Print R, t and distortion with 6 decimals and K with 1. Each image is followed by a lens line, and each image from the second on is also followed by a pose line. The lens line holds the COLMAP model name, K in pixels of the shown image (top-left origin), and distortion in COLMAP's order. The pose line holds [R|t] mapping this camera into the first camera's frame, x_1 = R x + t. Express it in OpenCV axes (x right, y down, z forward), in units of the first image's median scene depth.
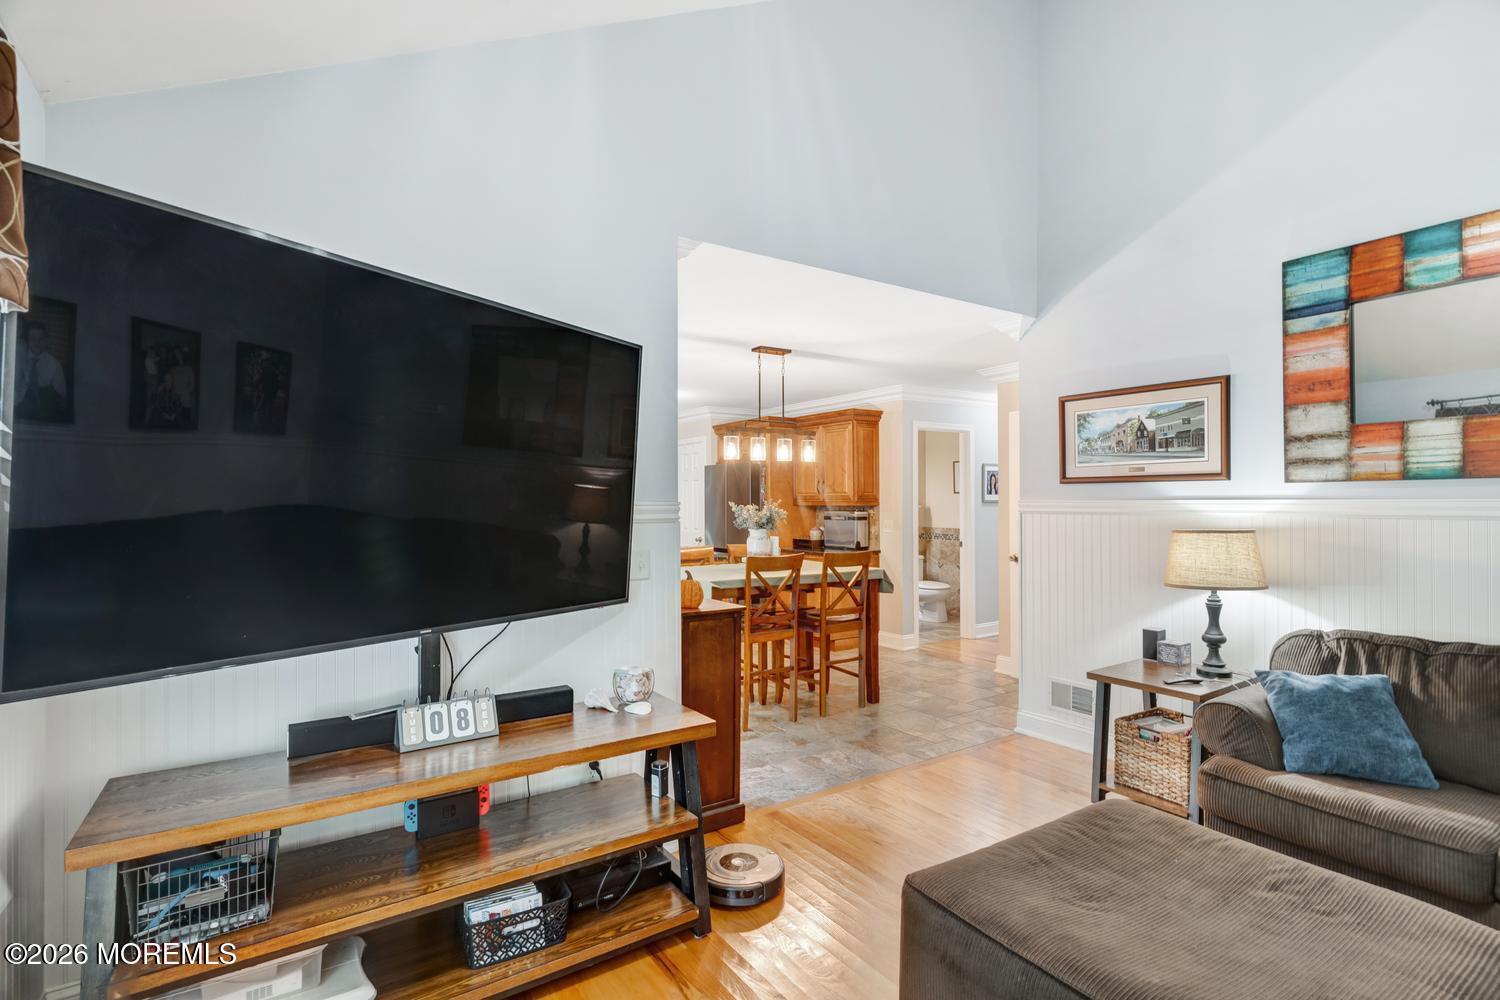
lens RADIAL K [[724.3, 0, 750.6], [0, 724.3, 497.7], [0, 0, 1]] dist [0.004472, 0.000793]
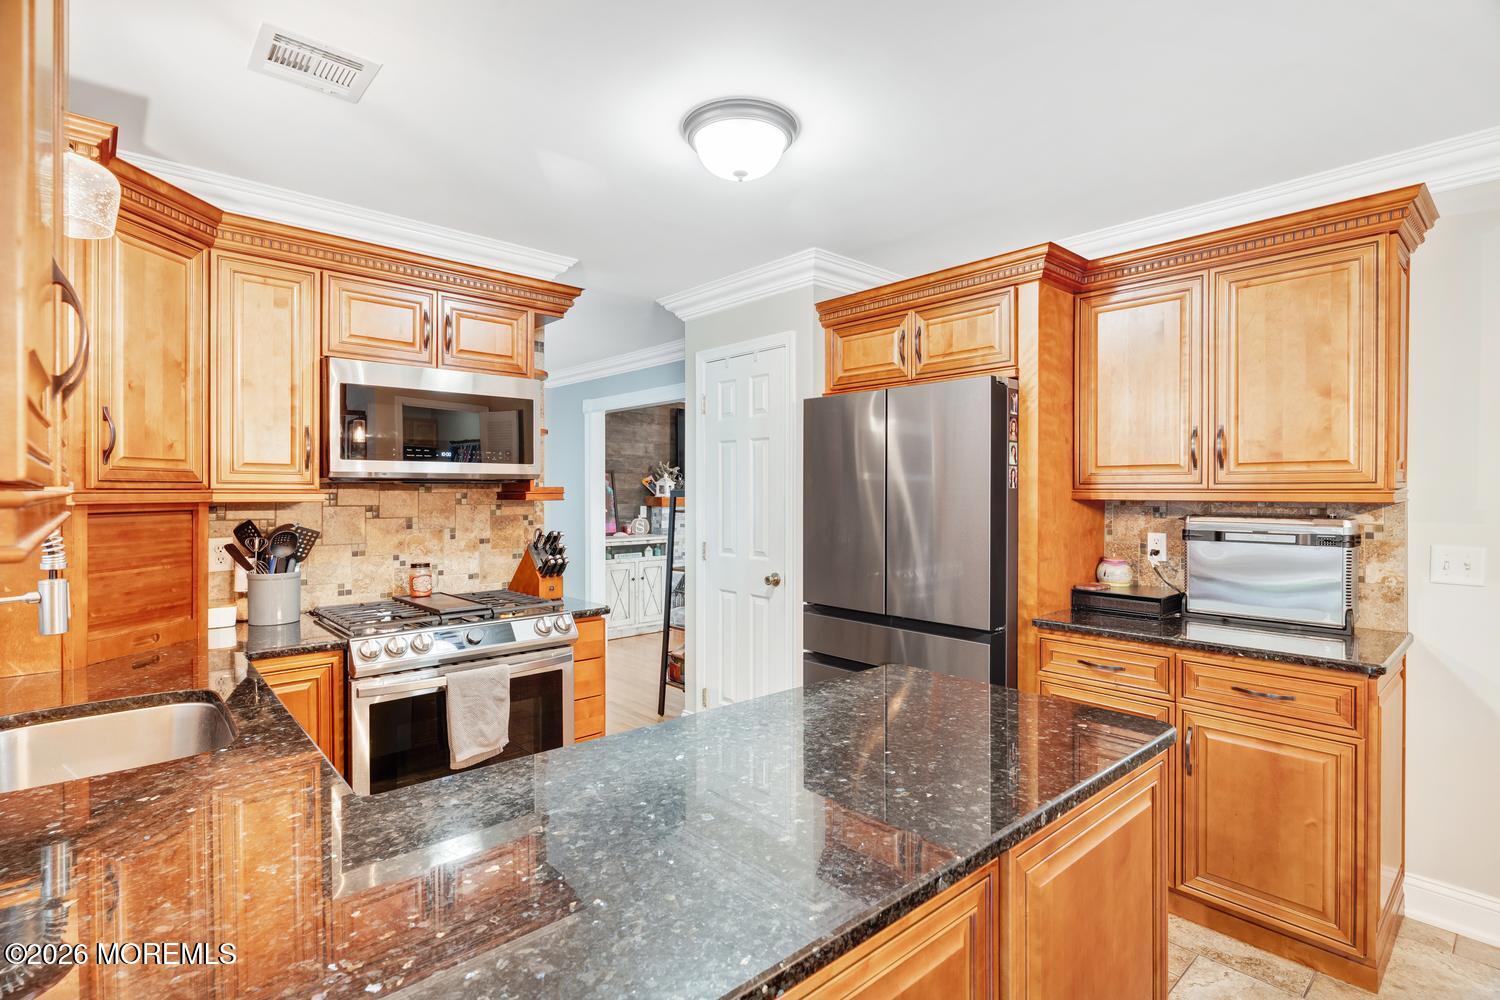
lens RADIAL K [[724.3, 0, 752.5], [0, 724.3, 494.5], [0, 0, 1]] dist [0.004472, 0.000793]
pose [[0.989703, 0.002424, 0.143114, -0.171611], [-0.004066, 0.999929, 0.011182, 0.004828], [-0.143076, -0.011649, 0.989643, 0.707394]]
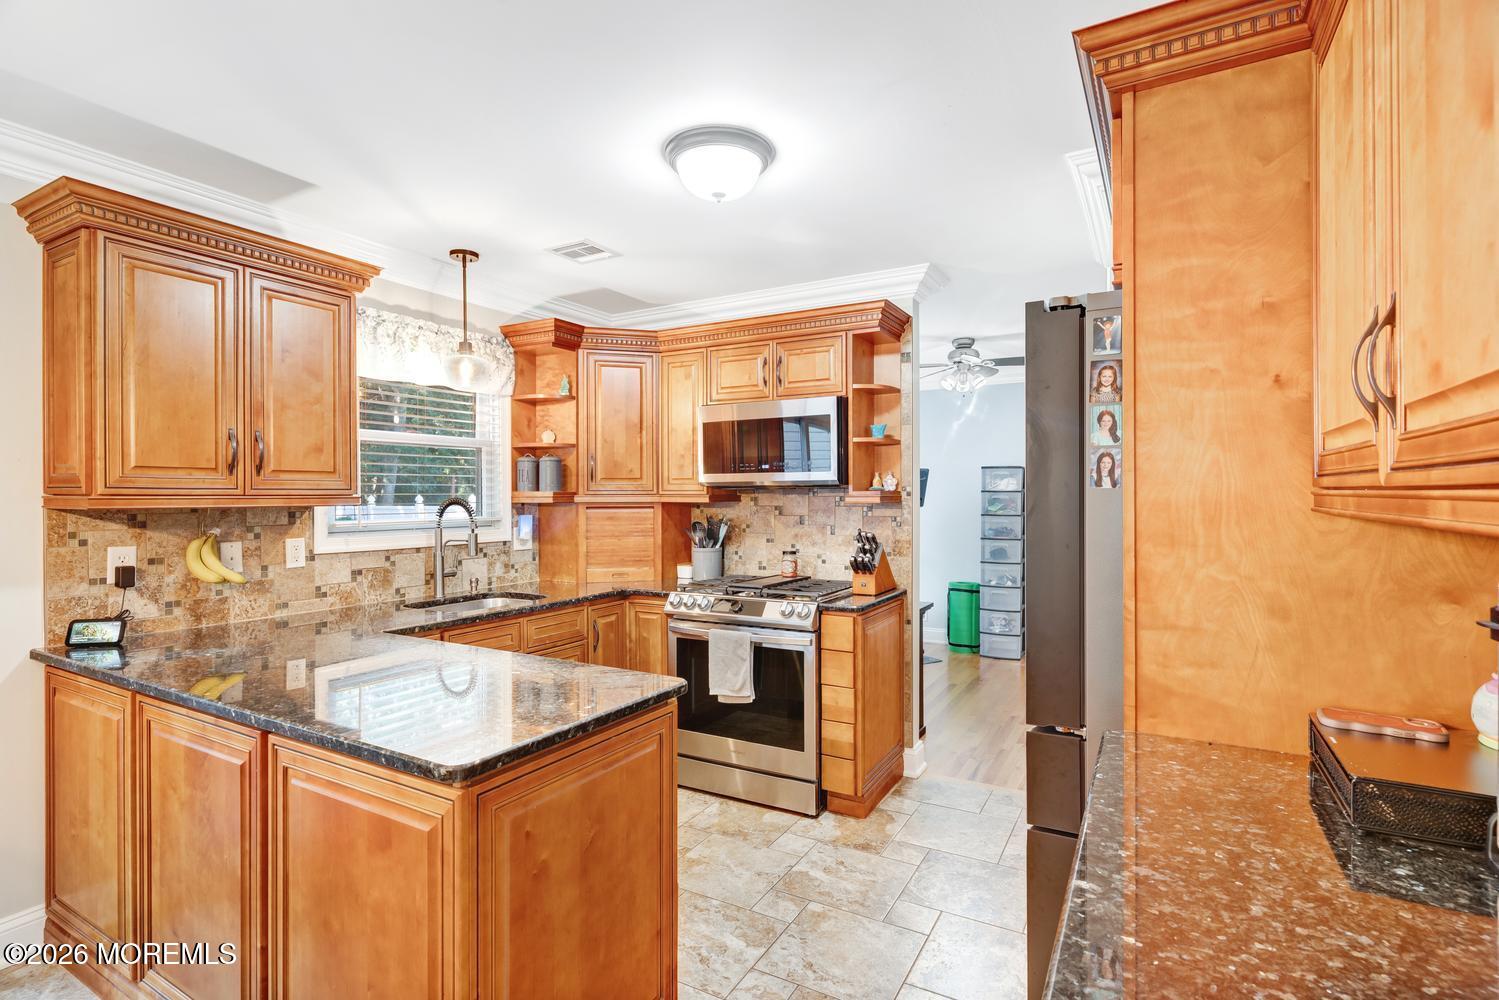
lens RADIAL K [[723.8, 0, 745.6], [0, 723.8, 498.2], [0, 0, 1]] dist [0.004472, 0.000793]
pose [[0.439694, 0.004605, -0.898136, 0.161739], [0.008319, 0.999923, 0.009199, 0.005441], [0.898109, -0.011516, 0.439622, 0.879279]]
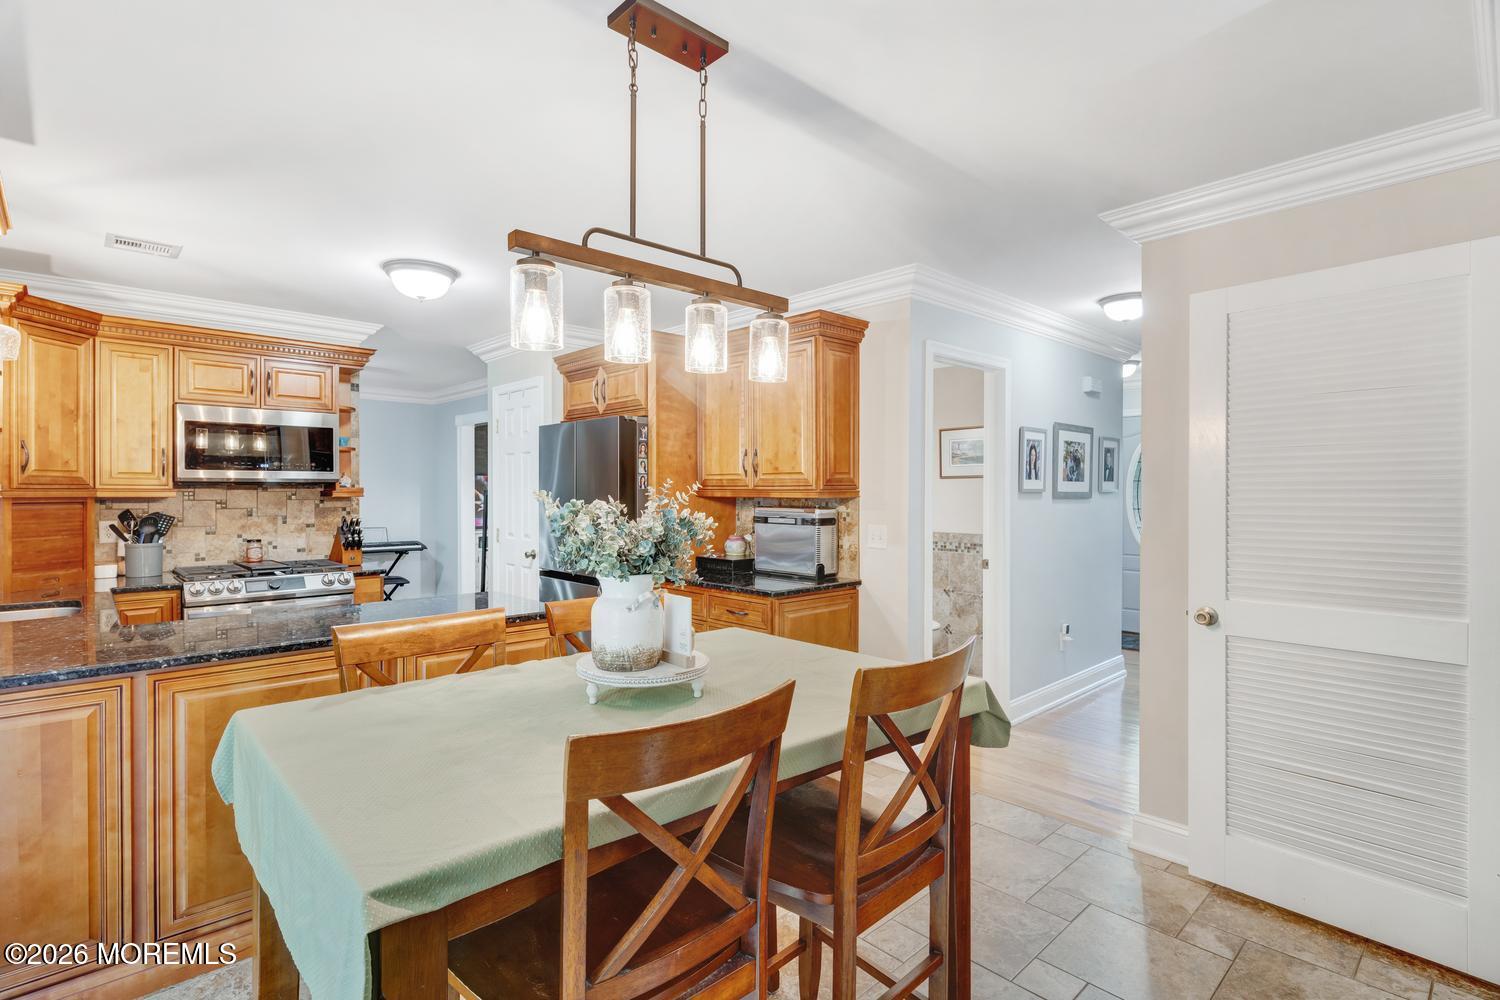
lens RADIAL K [[724.3, 0, 749.8], [0, 724.3, 496.4], [0, 0, 1]] dist [0.004472, 0.000793]
pose [[0.986478, 0.003360, 0.163860, 0.008167], [-0.005678, 0.999890, 0.013679, 0.002785], [-0.163796, -0.014425, 0.986389, 0.478759]]
